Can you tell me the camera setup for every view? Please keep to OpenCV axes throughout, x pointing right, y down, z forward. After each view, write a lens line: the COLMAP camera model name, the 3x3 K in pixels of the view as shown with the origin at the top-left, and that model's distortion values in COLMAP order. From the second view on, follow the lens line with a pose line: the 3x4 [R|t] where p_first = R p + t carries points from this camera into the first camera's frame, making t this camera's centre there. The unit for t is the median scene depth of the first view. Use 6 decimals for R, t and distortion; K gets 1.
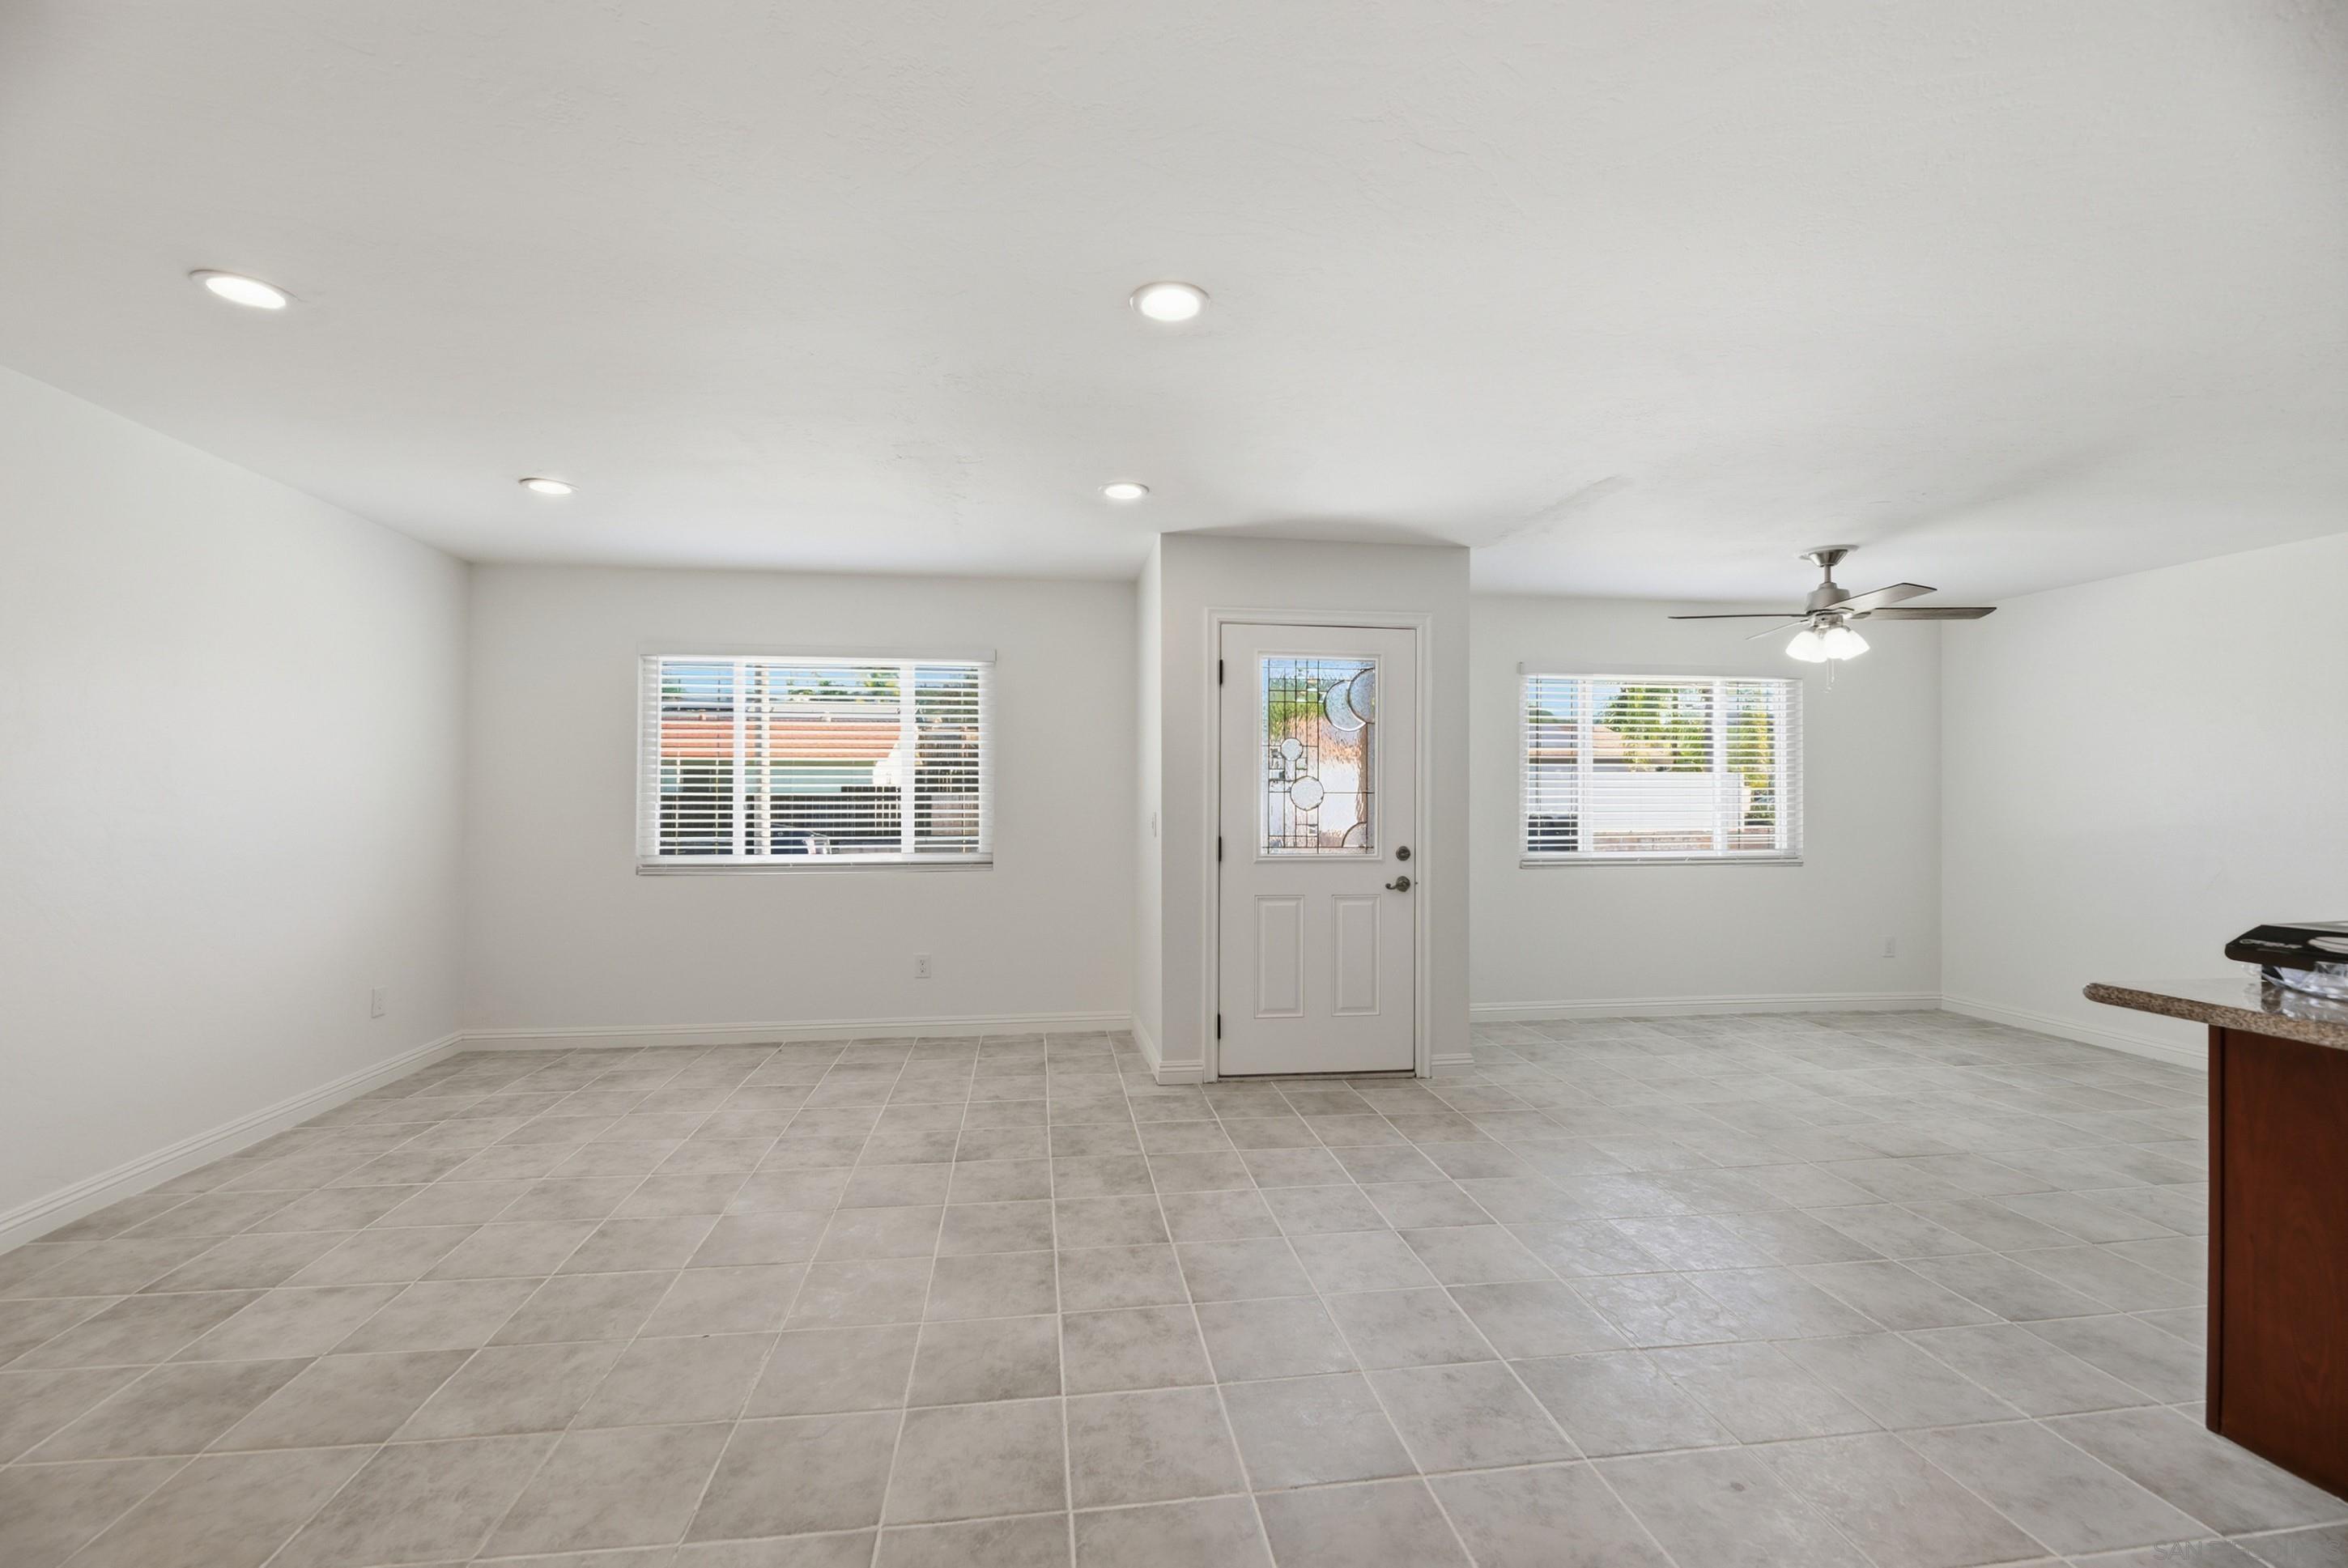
lens RADIAL K [[969.1, 0, 1160.5], [0, 969.1, 785.7], [0, 0, 1]] dist [0.001133, -0.003744]
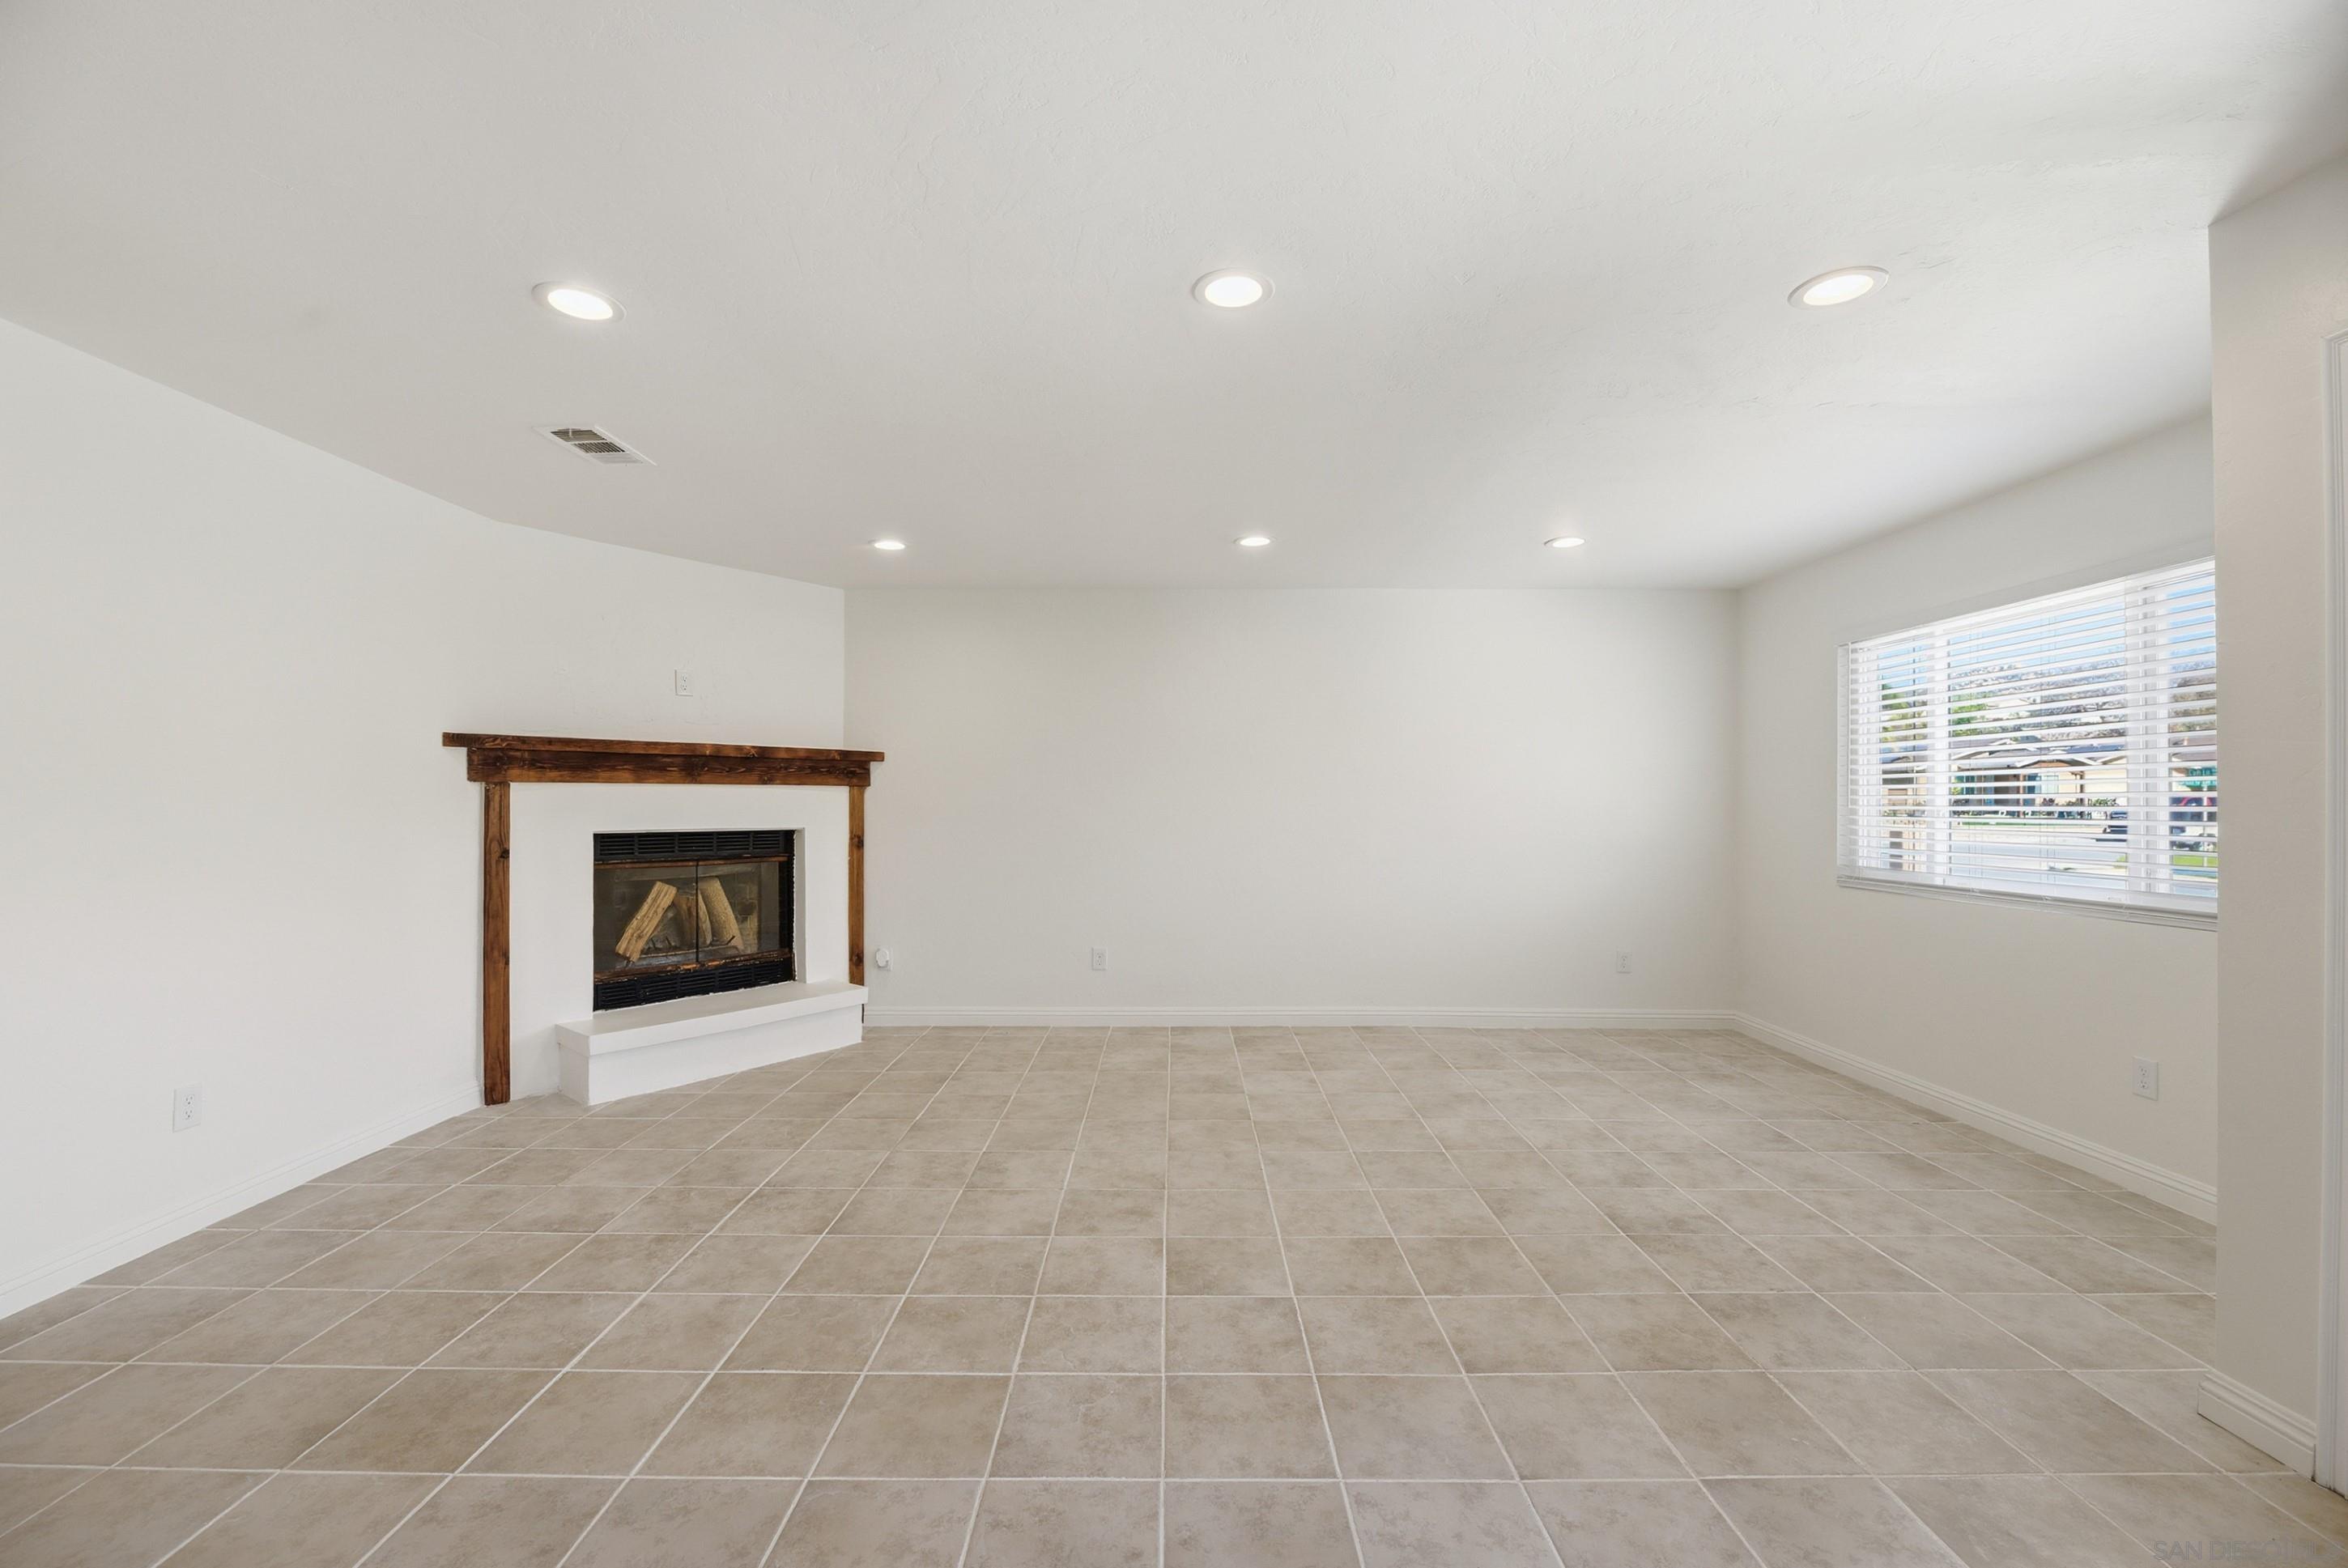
lens RADIAL K [[969.1, 0, 1156.1], [0, 969.1, 799.4], [0, 0, 1]] dist [0.001133, -0.003744]
pose [[-0.149861, -0.003176, -0.988702, 0.524377], [0.006613, 0.999969, -0.004215, 0.012119], [0.988685, -0.007169, -0.149835, 0.568552]]
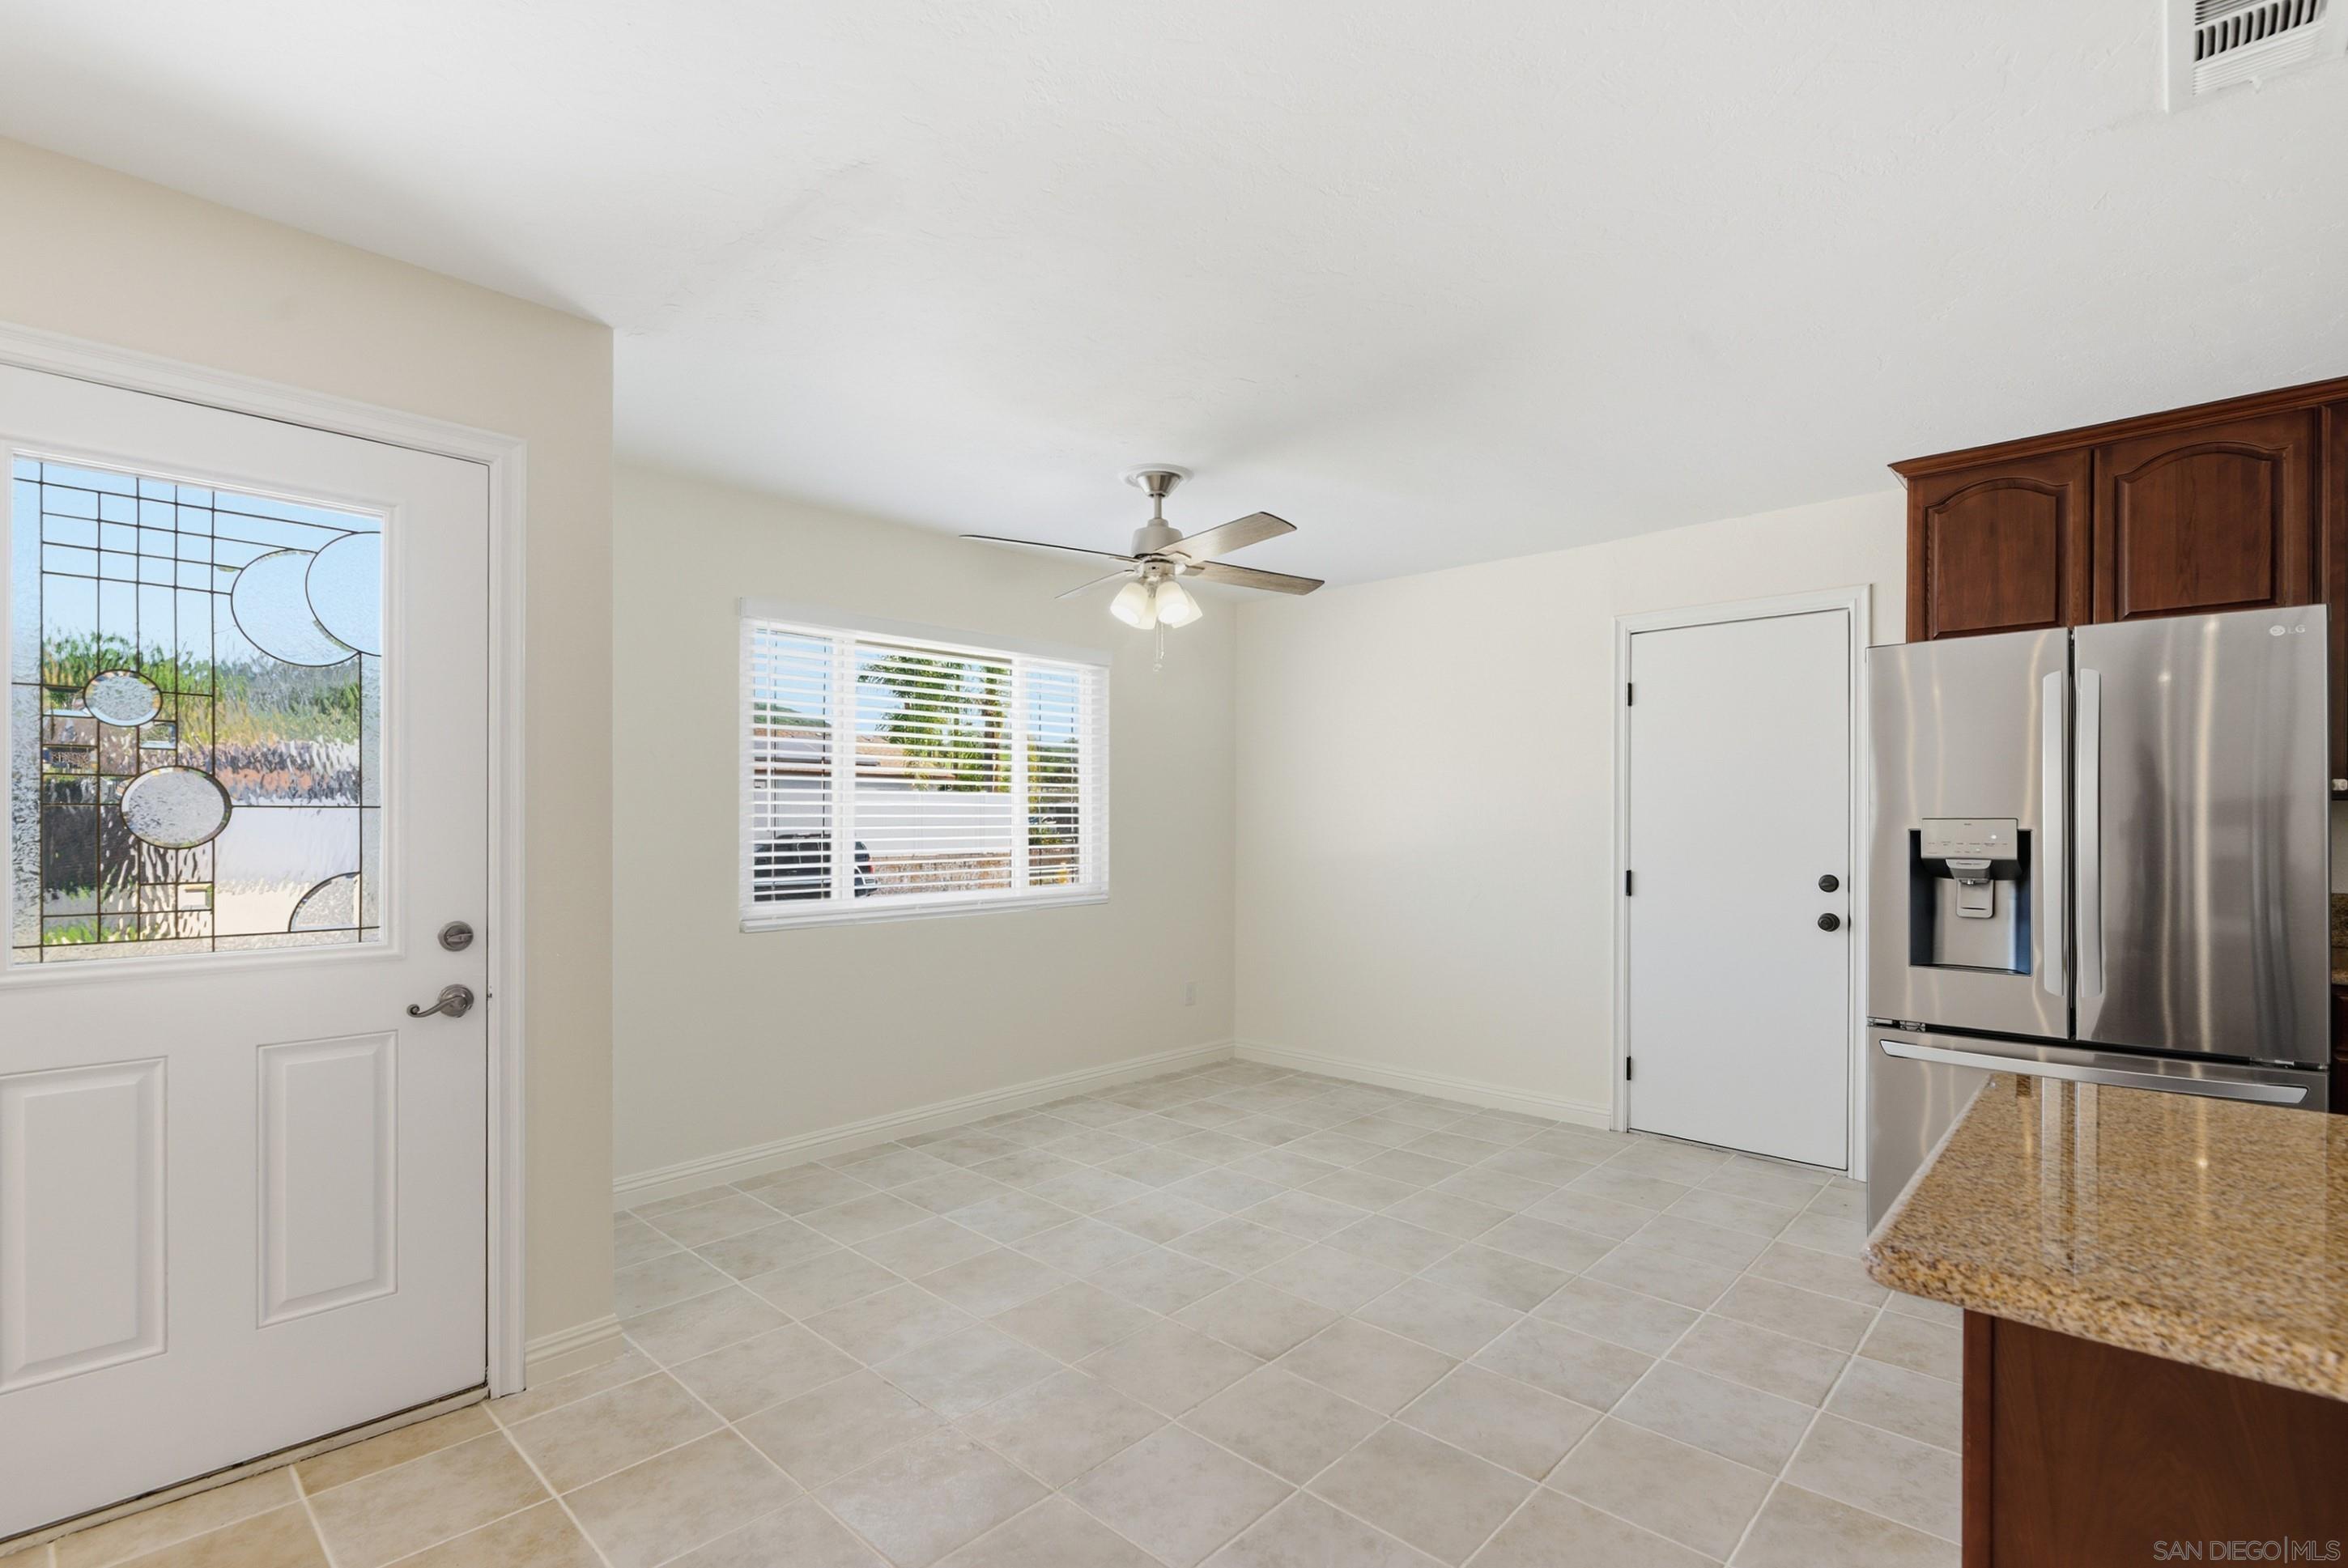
lens RADIAL K [[1076.3, 0, 1156.5], [0, 1076.3, 820.1], [0, 0, 1]] dist [0.000006, -0.002227]
pose [[0.781763, -0.003983, 0.623563, 0.195299], [-0.004128, 0.999925, 0.011562, 0.006057], [-0.623562, -0.011612, 0.781688, 0.388246]]
